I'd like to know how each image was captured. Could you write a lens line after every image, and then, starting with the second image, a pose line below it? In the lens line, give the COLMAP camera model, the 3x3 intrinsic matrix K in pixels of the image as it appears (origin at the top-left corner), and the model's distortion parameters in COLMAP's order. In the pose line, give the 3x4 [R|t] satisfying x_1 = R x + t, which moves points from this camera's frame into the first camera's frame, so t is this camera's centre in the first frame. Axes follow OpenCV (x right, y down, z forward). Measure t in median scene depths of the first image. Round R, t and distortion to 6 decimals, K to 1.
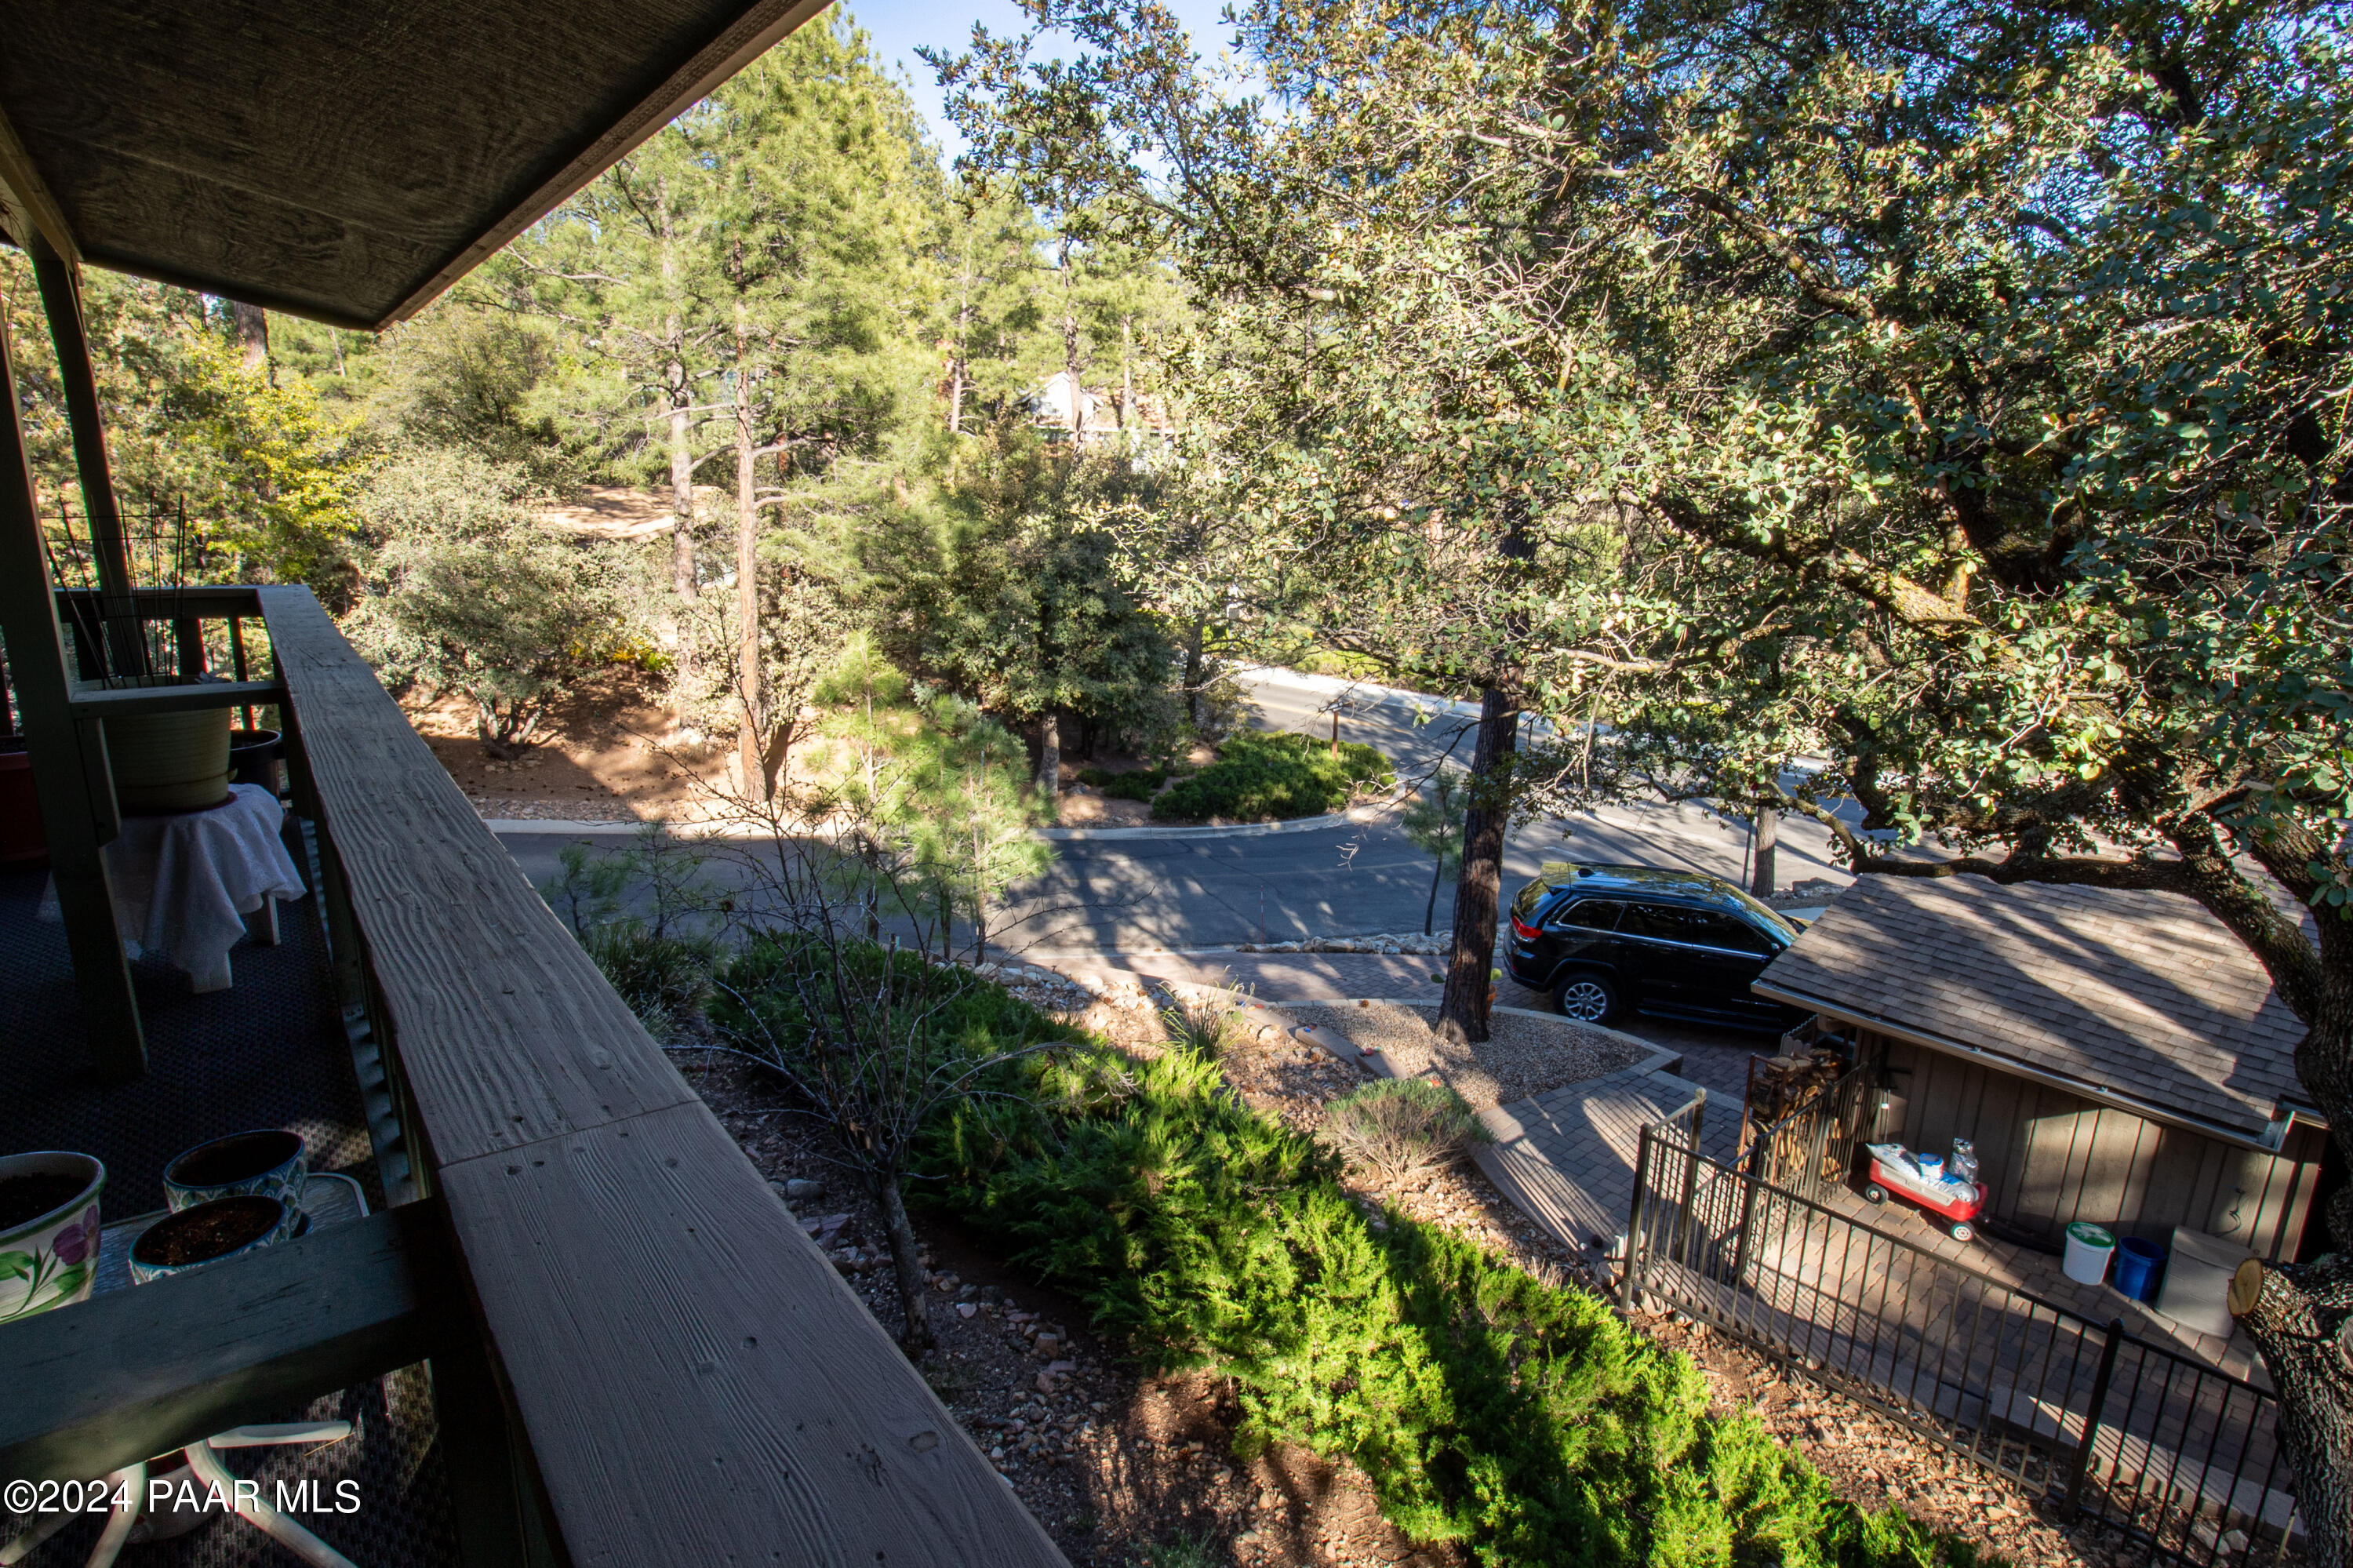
lens RADIAL K [[1180.6, 0, 1187.0], [0, 1180.6, 764.4], [0, 0, 1]] dist [-0.001344, -0.001391]
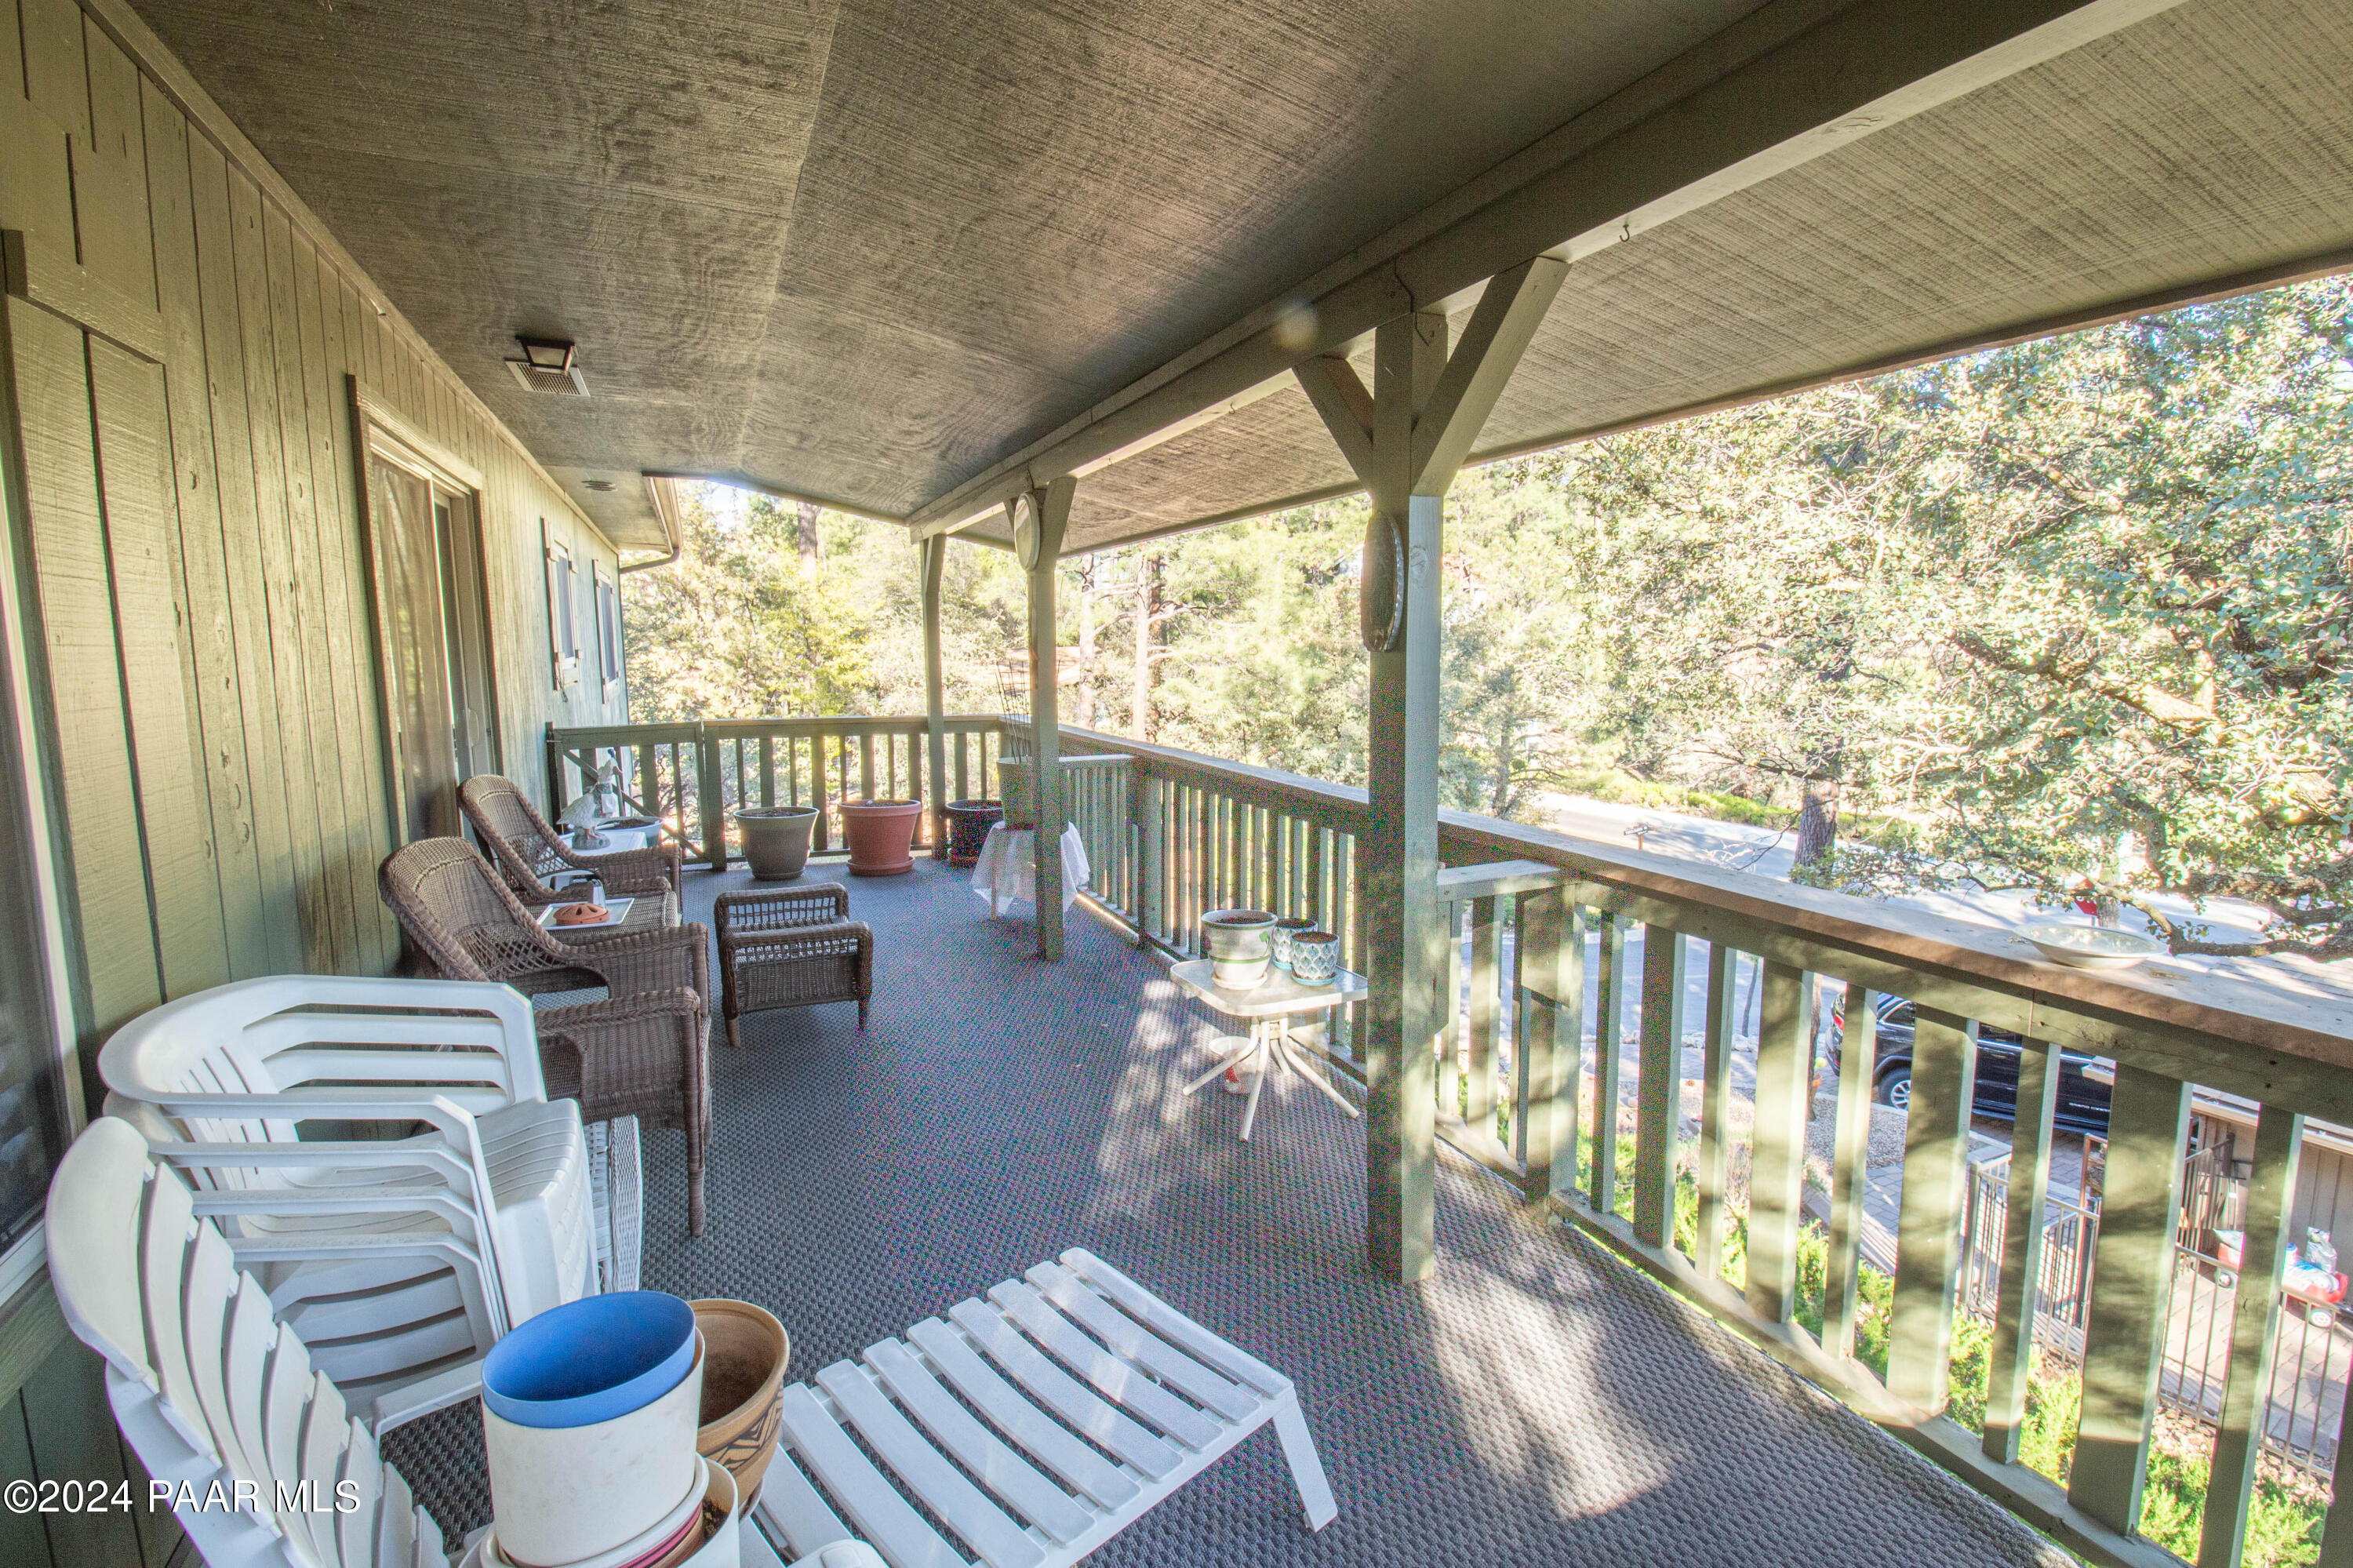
lens RADIAL K [[1082.9, 0, 1205.2], [0, 1082.9, 771.6], [0, 0, 1]] dist [-0.002910, -0.006711]
pose [[0.970214, 0.000330, -0.242250, -0.033113], [-0.026718, 0.994044, -0.105650, 0.019707], [0.240772, 0.108975, 0.964445, -0.092132]]
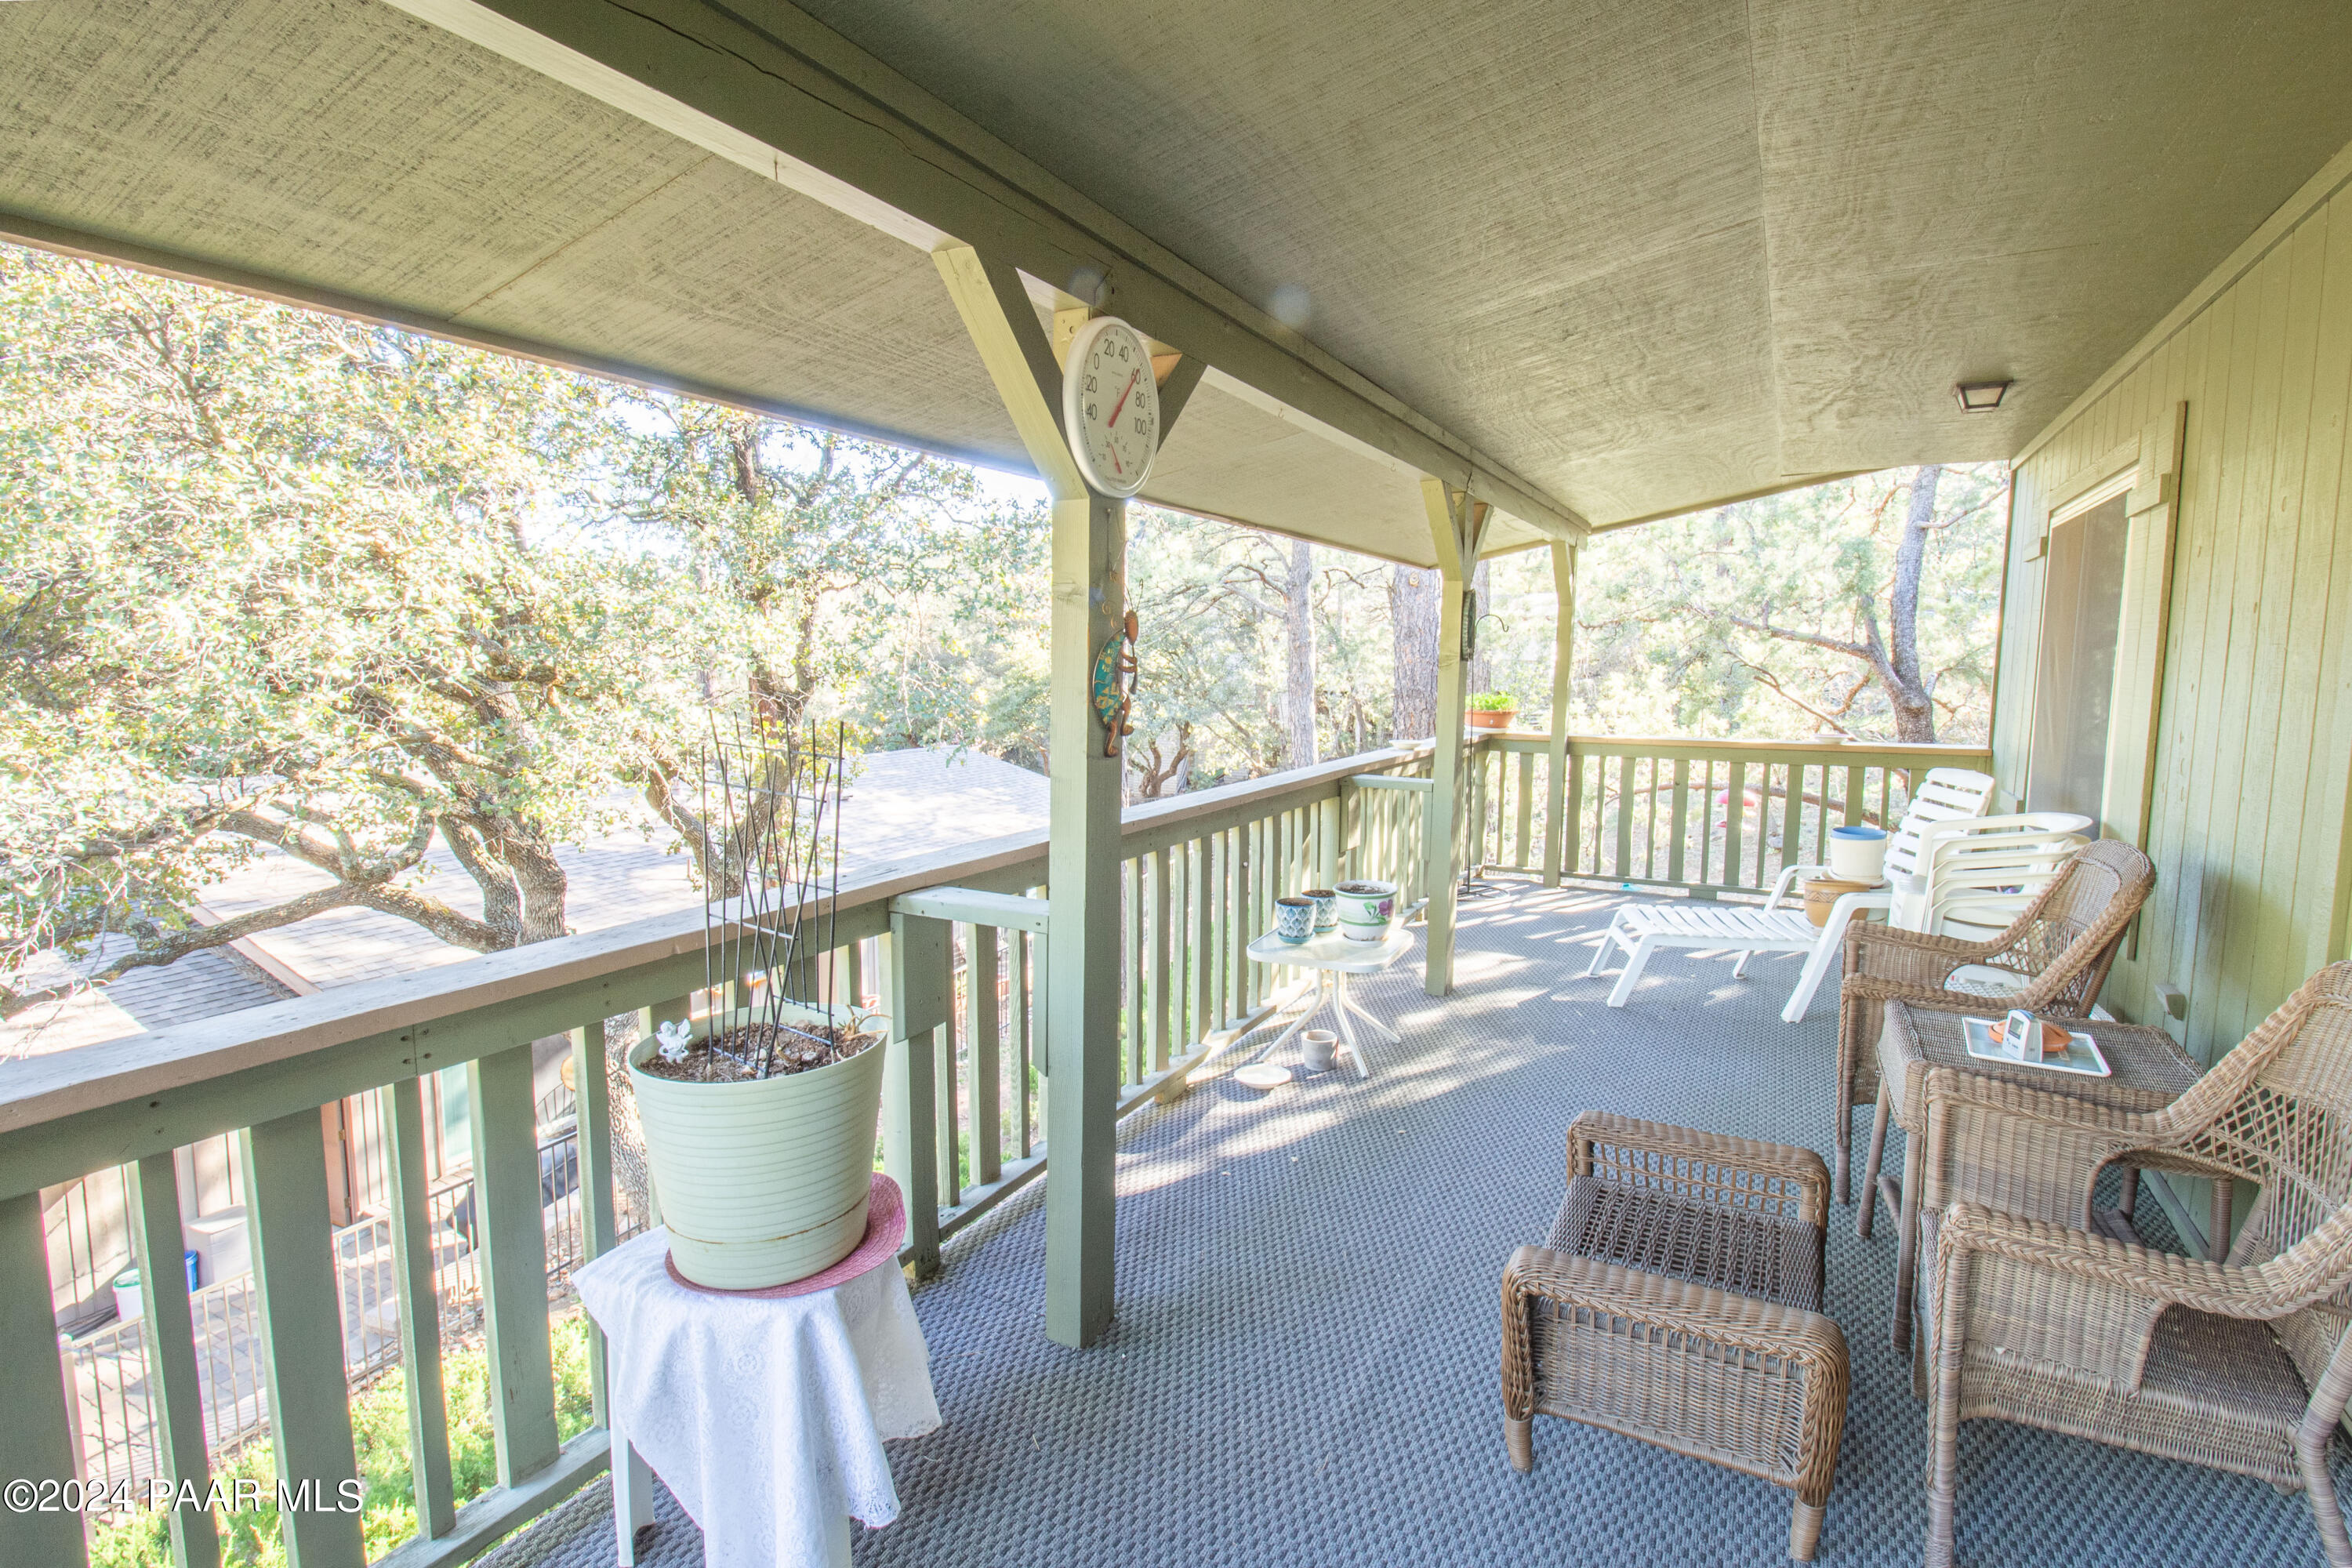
lens RADIAL K [[1180.0, 0, 1186.5], [0, 1180.0, 764.4], [0, 0, 1]] dist [-0.001344, -0.001391]
pose [[-0.395478, -0.125300, 0.909889, -0.849878], [0.194424, 0.956781, 0.216263, -0.245840], [-0.897662, 0.262432, -0.354024, 0.920302]]
